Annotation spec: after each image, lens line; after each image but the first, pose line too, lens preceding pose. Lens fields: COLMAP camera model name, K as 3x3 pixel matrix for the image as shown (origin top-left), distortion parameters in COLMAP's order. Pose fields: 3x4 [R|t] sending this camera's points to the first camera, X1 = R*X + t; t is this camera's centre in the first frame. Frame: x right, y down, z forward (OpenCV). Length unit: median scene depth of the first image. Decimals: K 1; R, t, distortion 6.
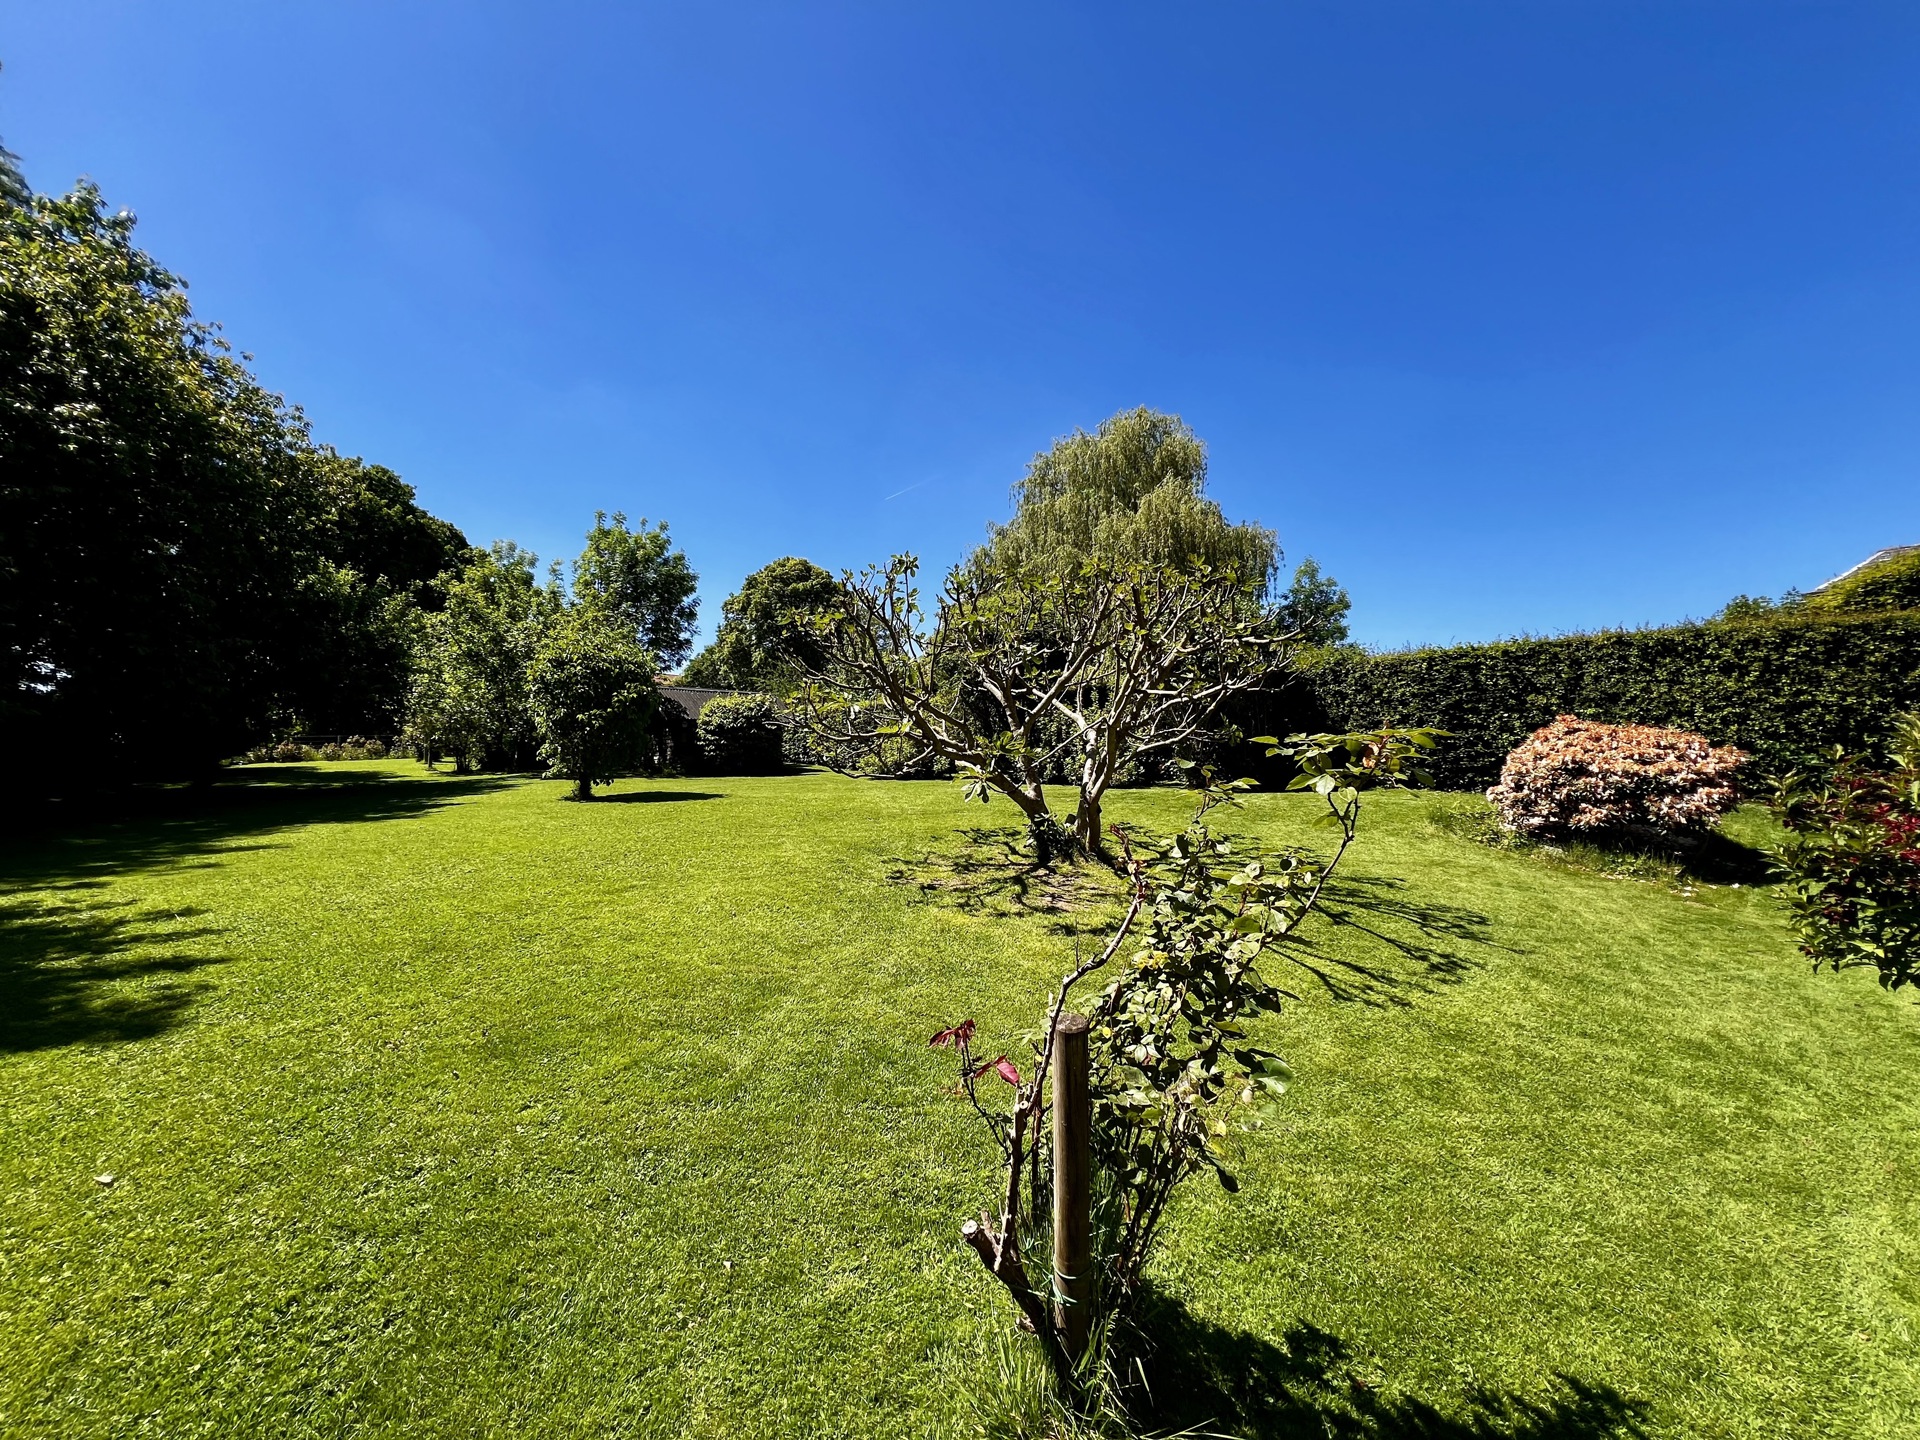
lens RADIAL K [[772.5, 0, 954.2], [0, 772.5, 705.9], [0, 0, 1]] dist [-0.000112, -0.000033]
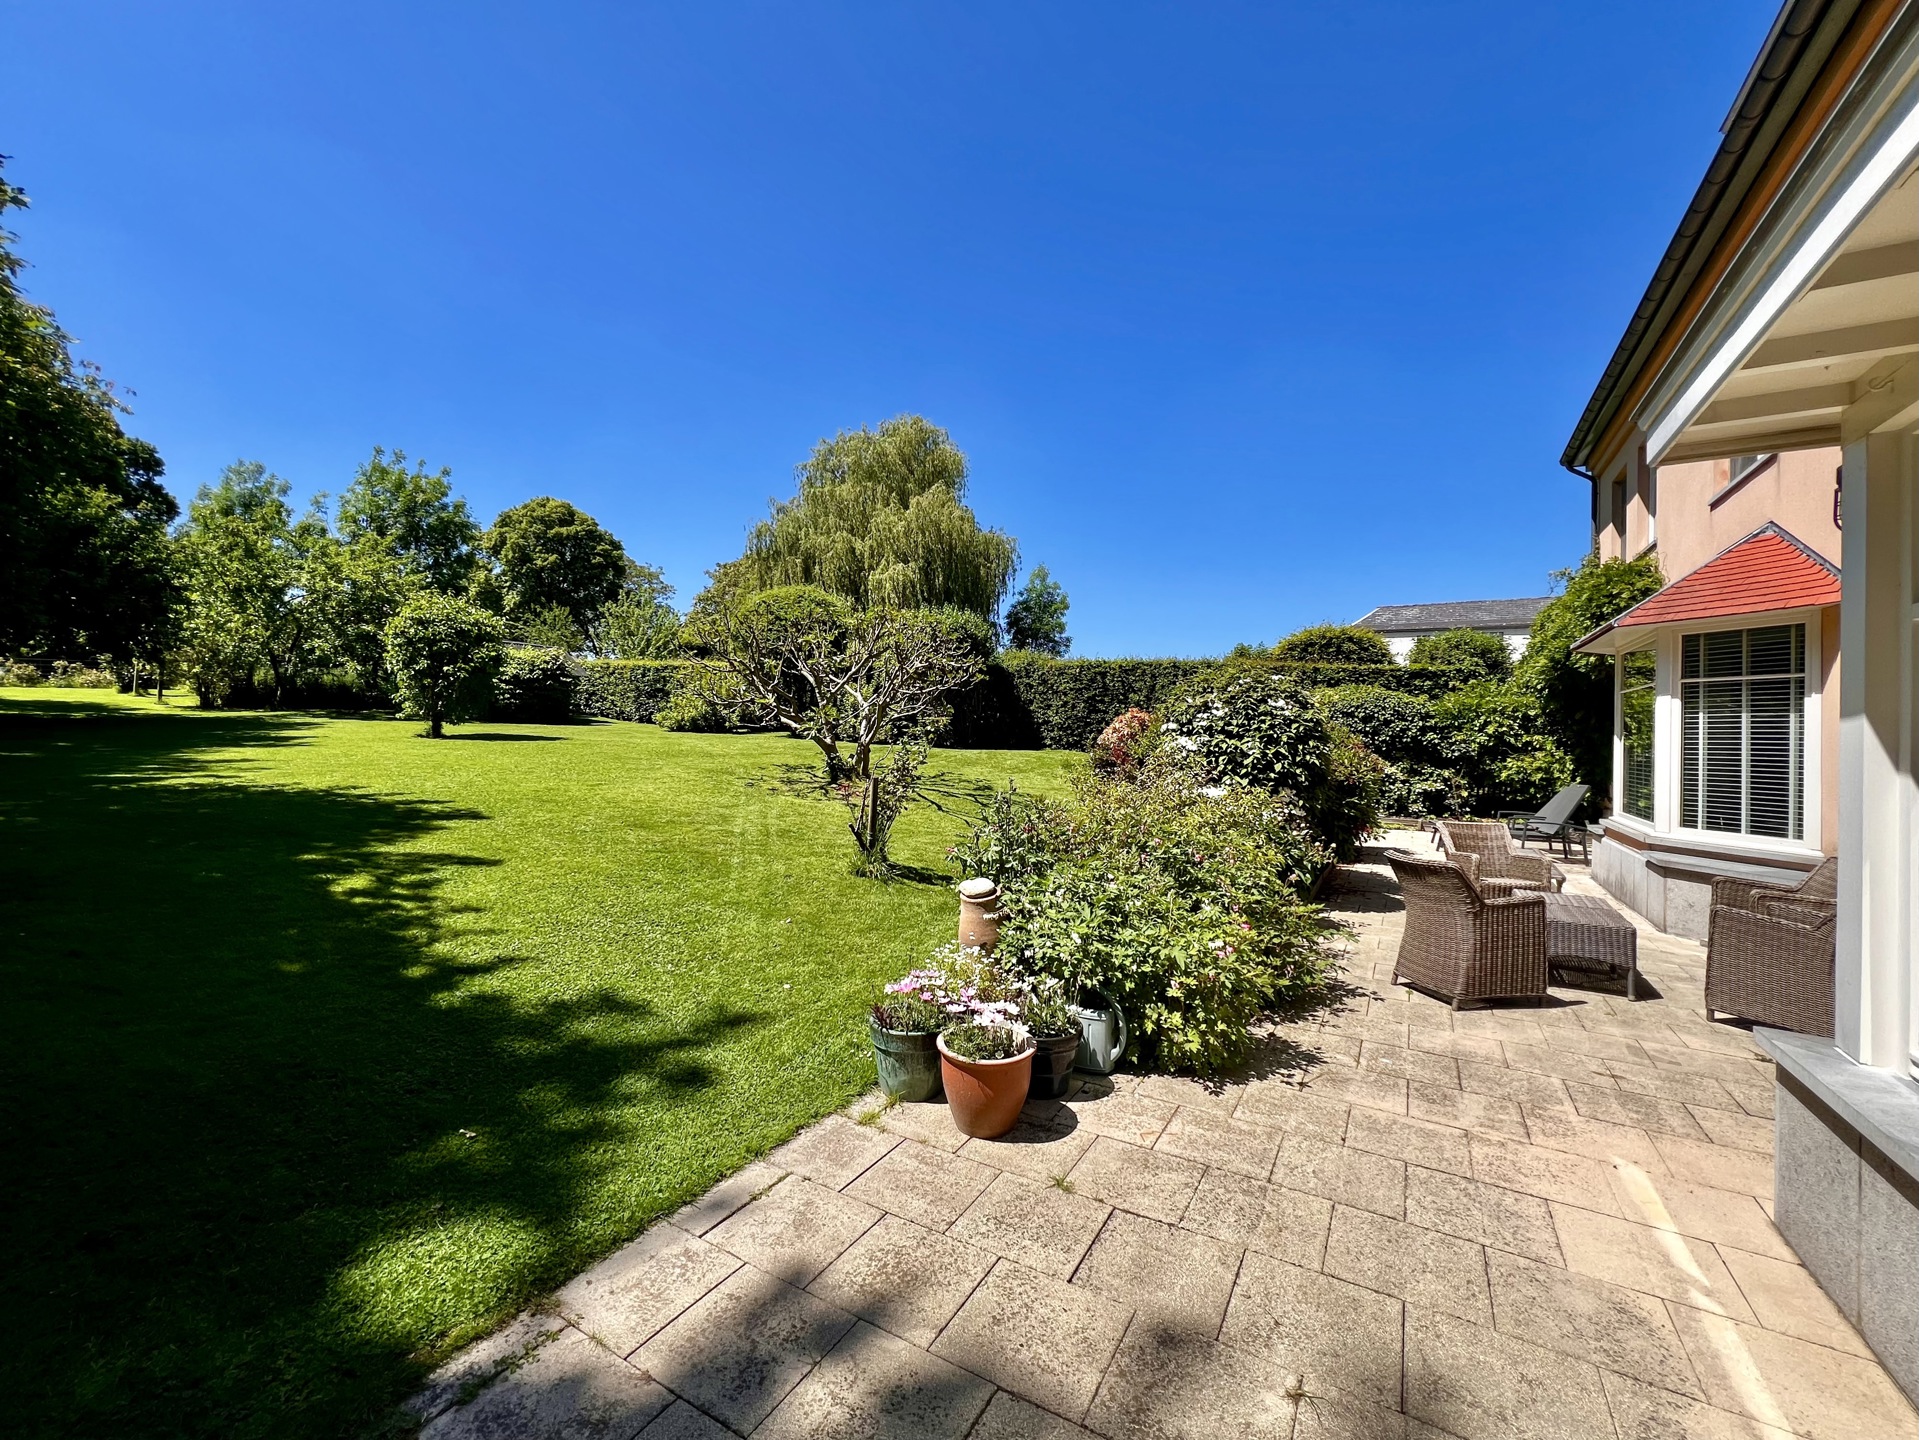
lens RADIAL K [[772.1, 0, 954.1], [0, 772.1, 707.8], [0, 0, 1]] dist [-0.000112, -0.000033]
pose [[0.951570, 0.048448, 0.303589, -0.048086], [-0.063745, 0.997137, 0.040675, -0.013104], [-0.300750, -0.058057, 0.951934, -0.208857]]
